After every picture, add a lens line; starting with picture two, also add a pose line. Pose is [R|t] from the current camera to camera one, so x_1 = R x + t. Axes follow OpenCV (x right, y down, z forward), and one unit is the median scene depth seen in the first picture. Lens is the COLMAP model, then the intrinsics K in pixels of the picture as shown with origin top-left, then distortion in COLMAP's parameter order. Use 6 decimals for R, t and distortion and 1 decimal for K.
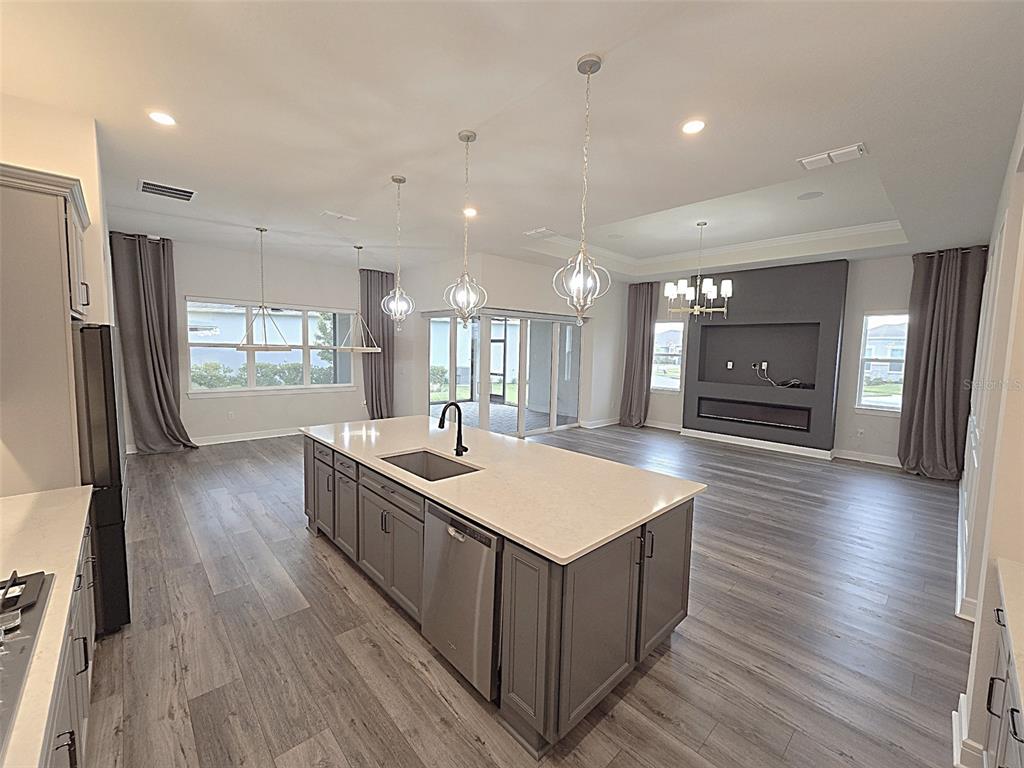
lens RADIAL K [[419.6, 0, 510.6], [0, 419.6, 383.7], [0, 0, 1]] dist [0.001558, -0.000617]
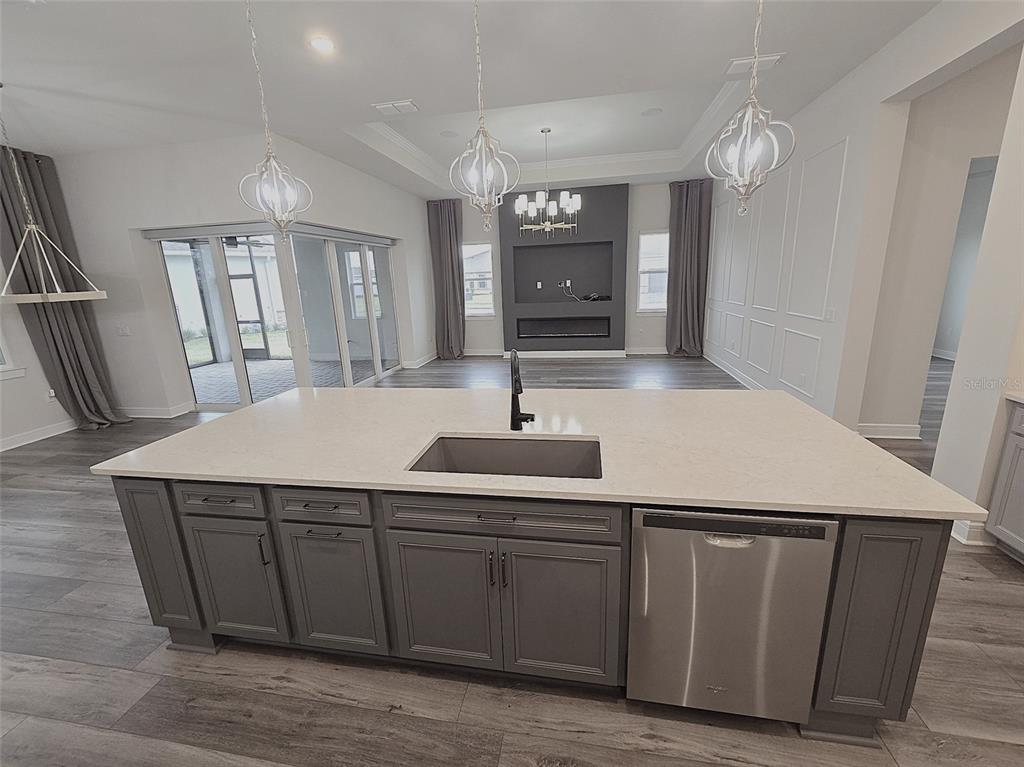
lens RADIAL K [[419.6, 0, 513.9], [0, 419.6, 381.1], [0, 0, 1]] dist [0.001558, -0.000617]
pose [[0.796637, -0.195768, 0.571878, -0.174926], [0.108108, 0.976991, 0.183852, -0.009131], [-0.594712, -0.084639, 0.799471, 0.171167]]
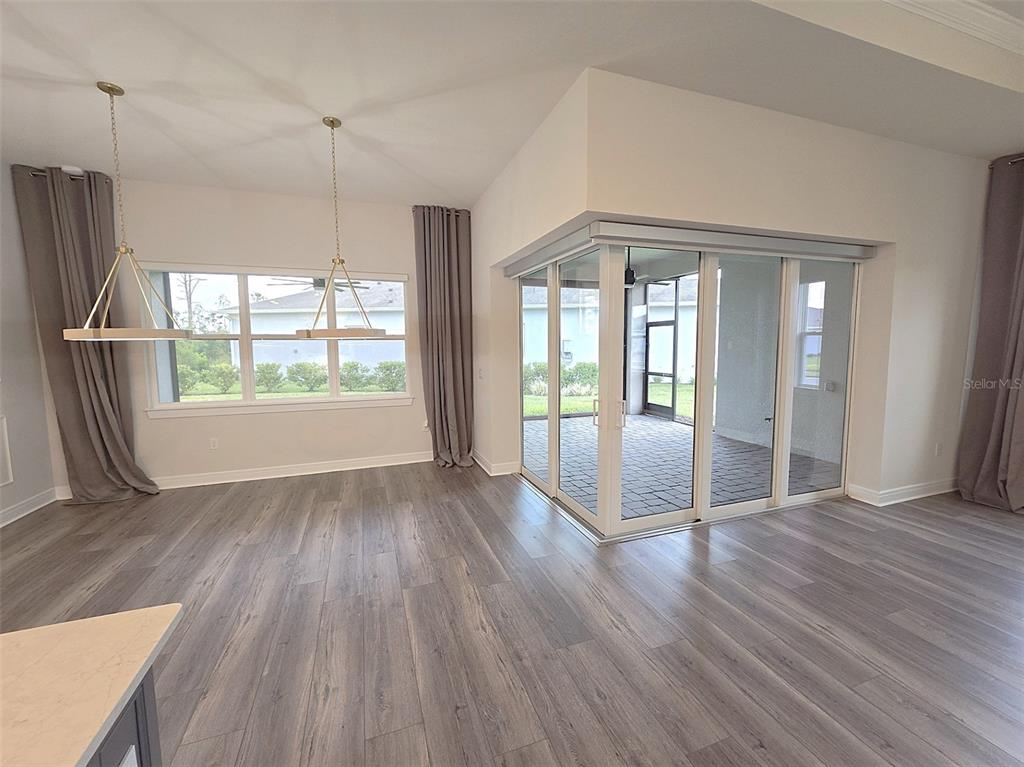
lens RADIAL K [[419.6, 0, 510.8], [0, 419.6, 378.9], [0, 0, 1]] dist [0.001558, -0.000617]
pose [[0.917773, 0.003034, -0.397094, 0.016844], [-0.003656, 0.999993, -0.000811, -0.022514], [0.397089, 0.002196, 0.917778, 0.496240]]
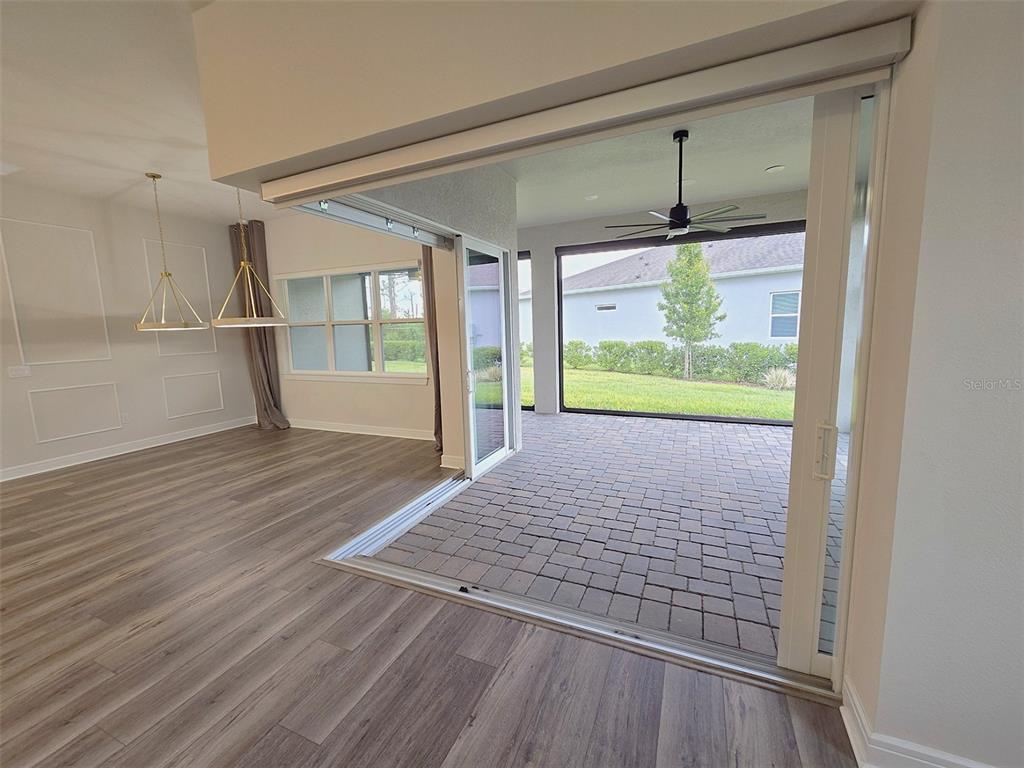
lens RADIAL K [[419.6, 0, 502.0], [0, 419.6, 381.2], [0, 0, 1]] dist [0.001558, -0.000617]
pose [[0.388965, 0.083626, -0.917449, 0.295023], [-0.038227, 0.996479, 0.074623, -0.044452], [0.920459, 0.006046, 0.390792, 0.889155]]
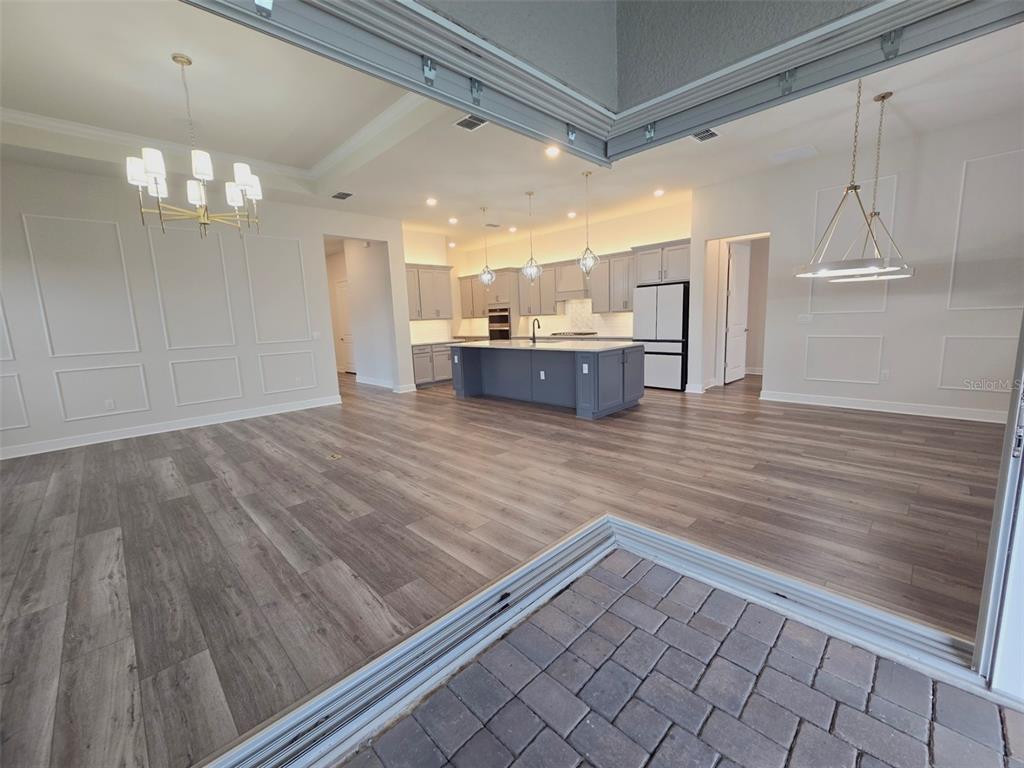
lens RADIAL K [[419.6, 0, 515.8], [0, 419.6, 383.0], [0, 0, 1]] dist [0.001558, -0.000617]
pose [[-0.998829, 0.022545, -0.042795, 0.026766], [0.011691, 0.971027, 0.238685, -0.058907], [0.046936, 0.237905, -0.970154, 1.195569]]
